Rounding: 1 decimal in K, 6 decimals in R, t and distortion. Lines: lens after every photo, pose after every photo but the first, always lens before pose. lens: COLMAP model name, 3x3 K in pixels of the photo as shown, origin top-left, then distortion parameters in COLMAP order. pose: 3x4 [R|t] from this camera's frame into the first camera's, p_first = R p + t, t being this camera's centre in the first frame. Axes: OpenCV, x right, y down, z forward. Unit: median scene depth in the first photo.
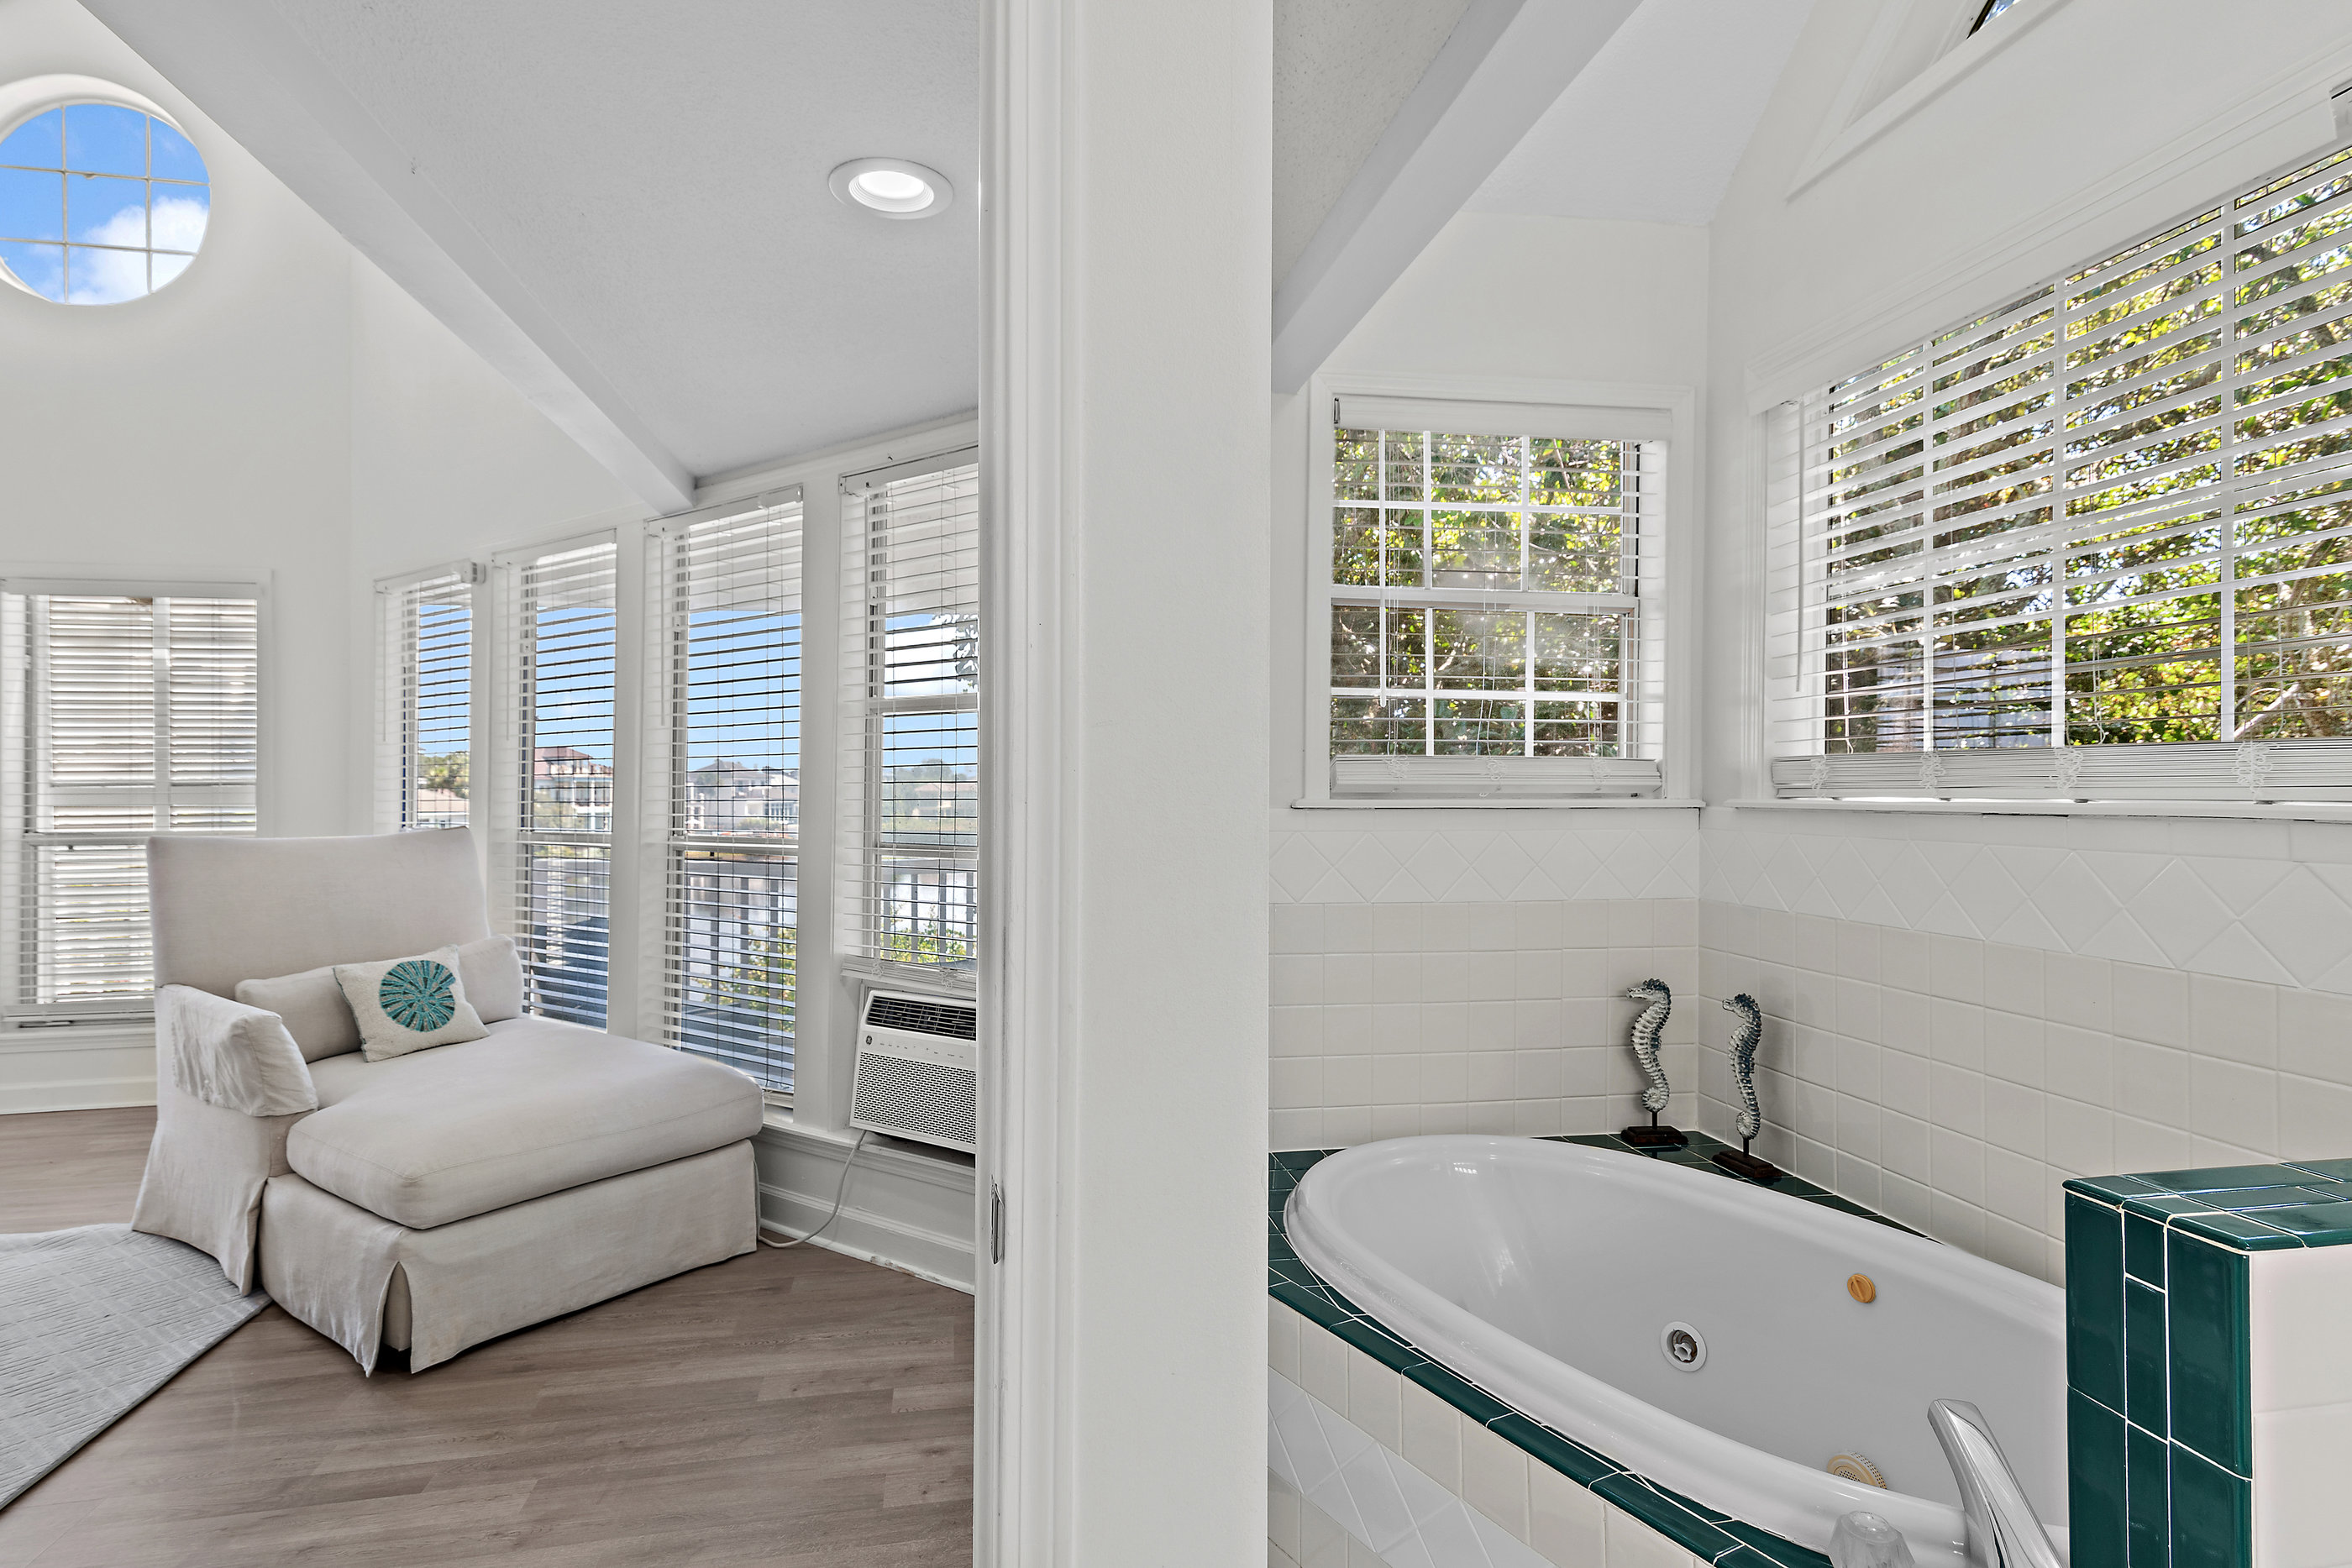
lens RADIAL K [[1207.6, 0, 1224.6], [0, 1207.6, 781.5], [0, 0, 1]] dist [0.011919, 0.001427]
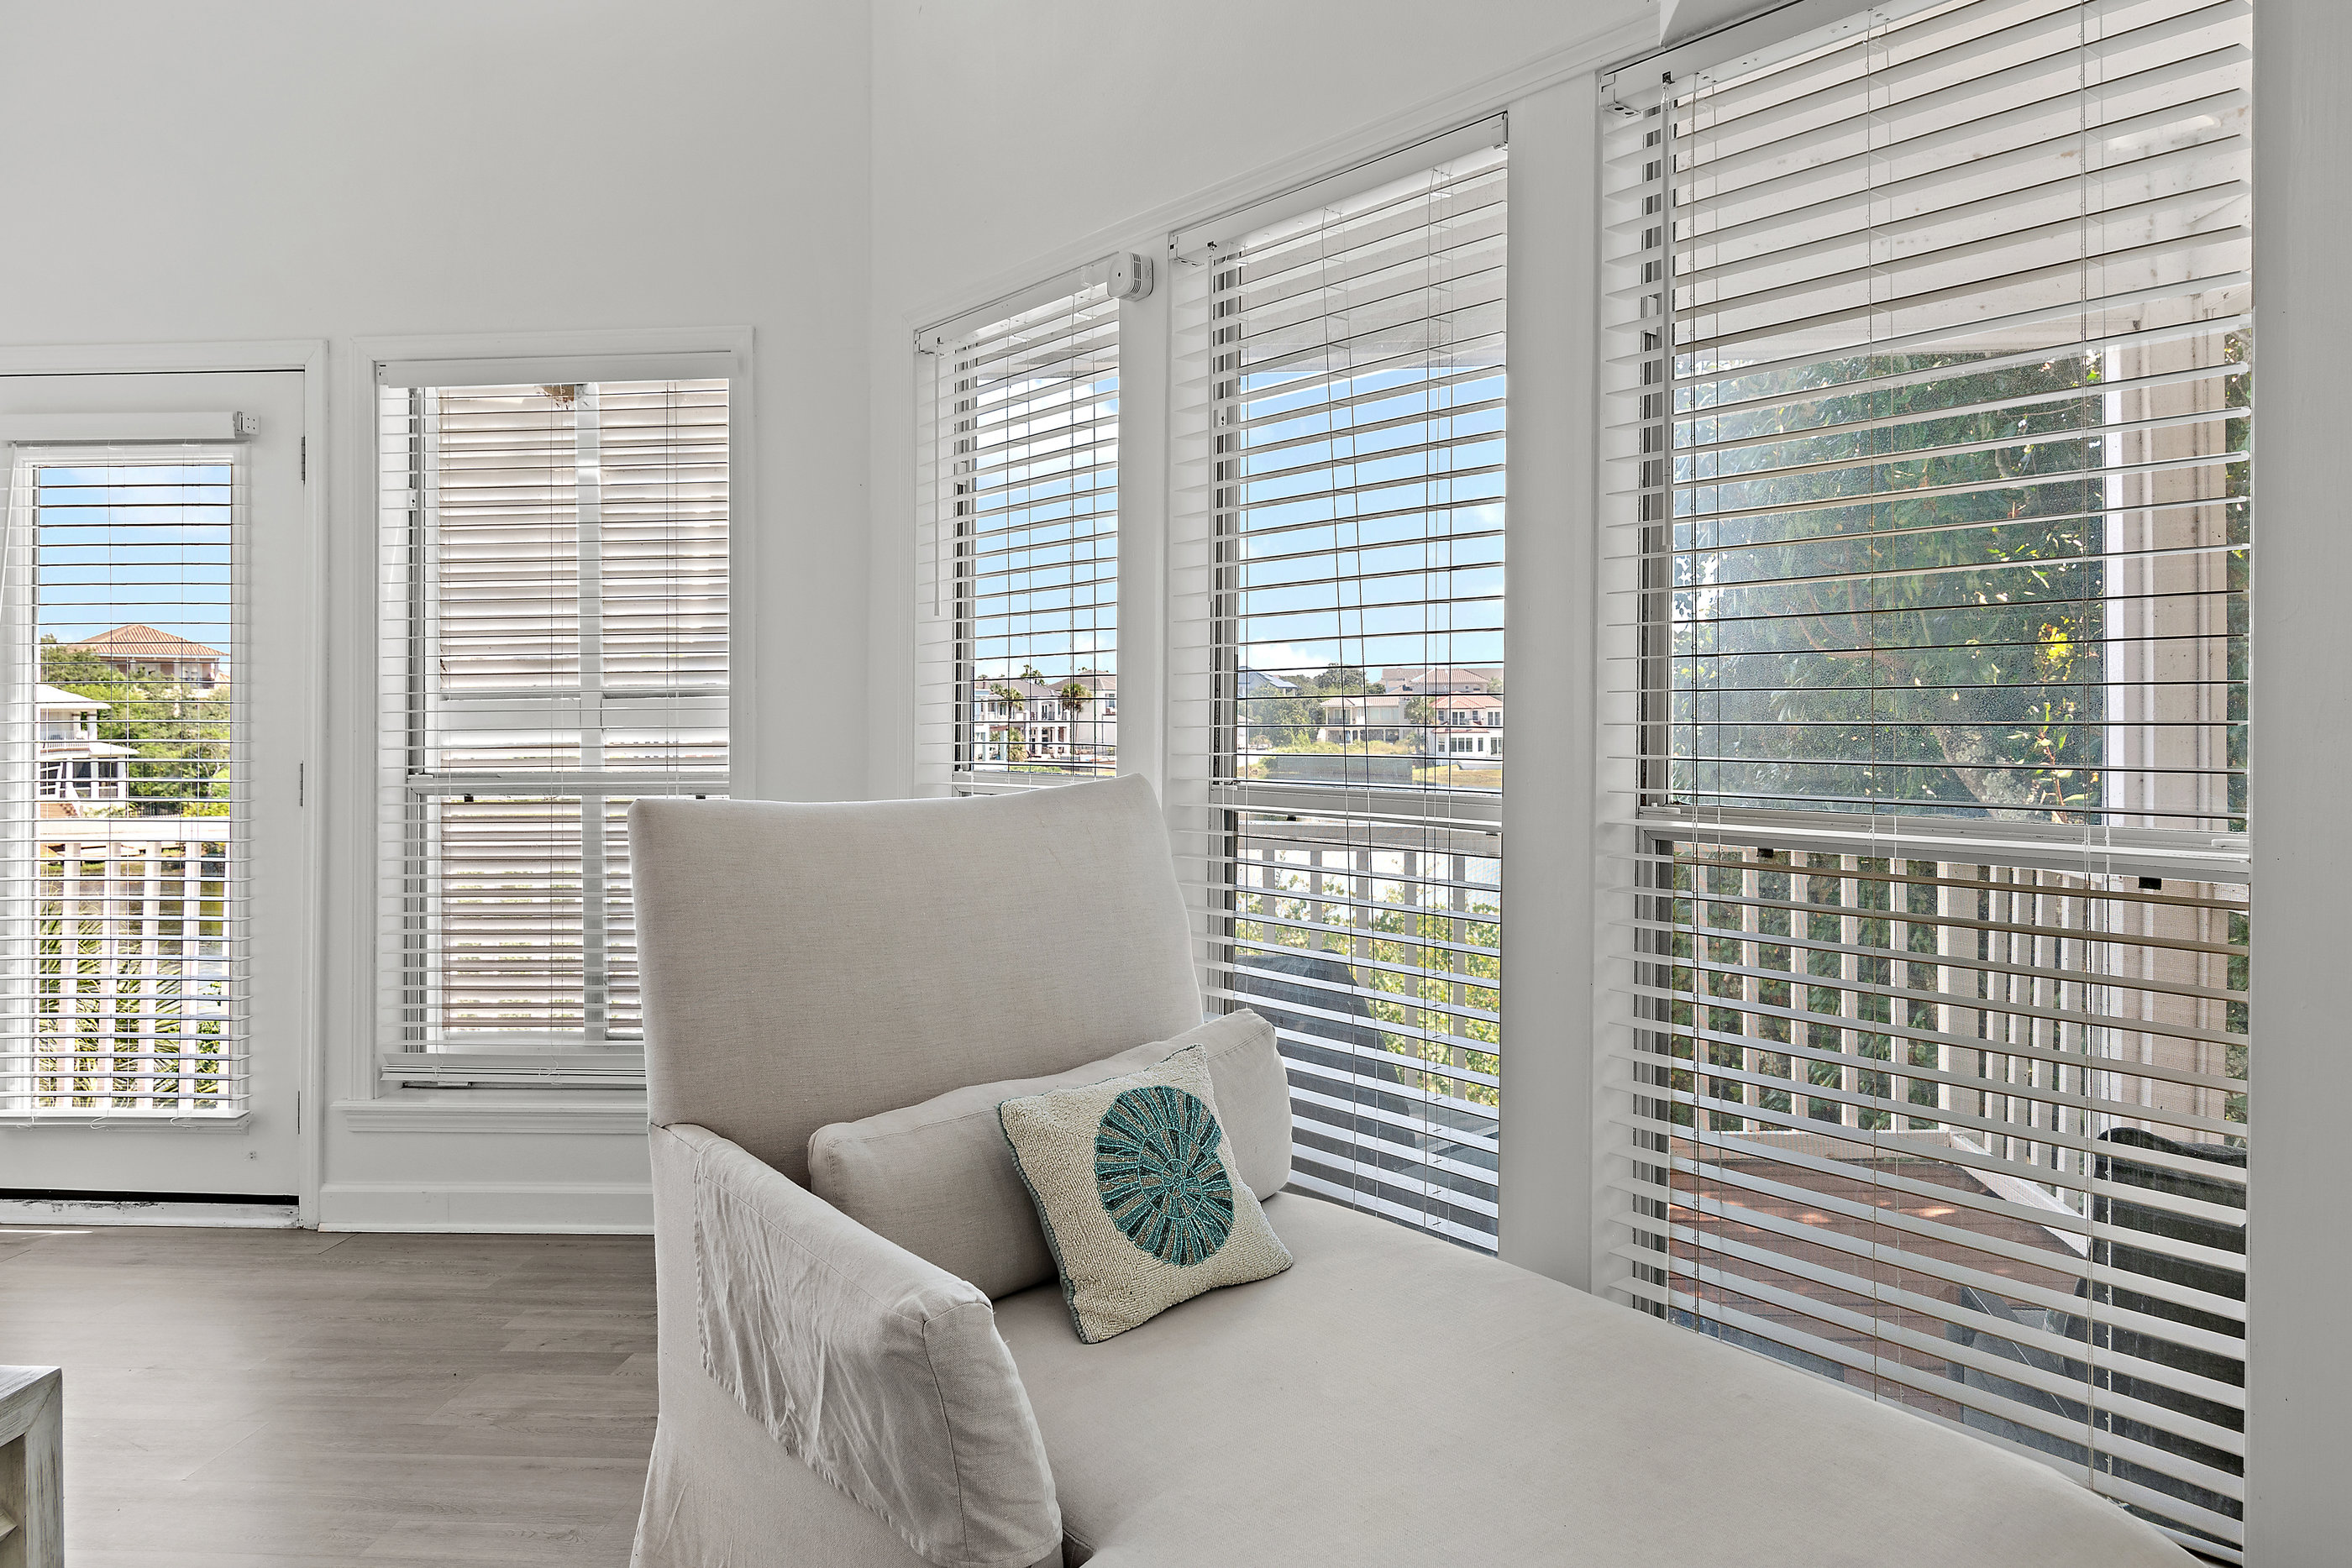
lens RADIAL K [[1456.5, 0, 1224.4], [0, 1456.5, 741.0], [0, 0, 1]] dist [0.003390, 0.003984]
pose [[0.966487, 0.009110, -0.256556, -0.424639], [-0.005903, 0.999895, 0.013269, 0.014455], [0.256650, -0.011310, 0.966438, 0.424573]]
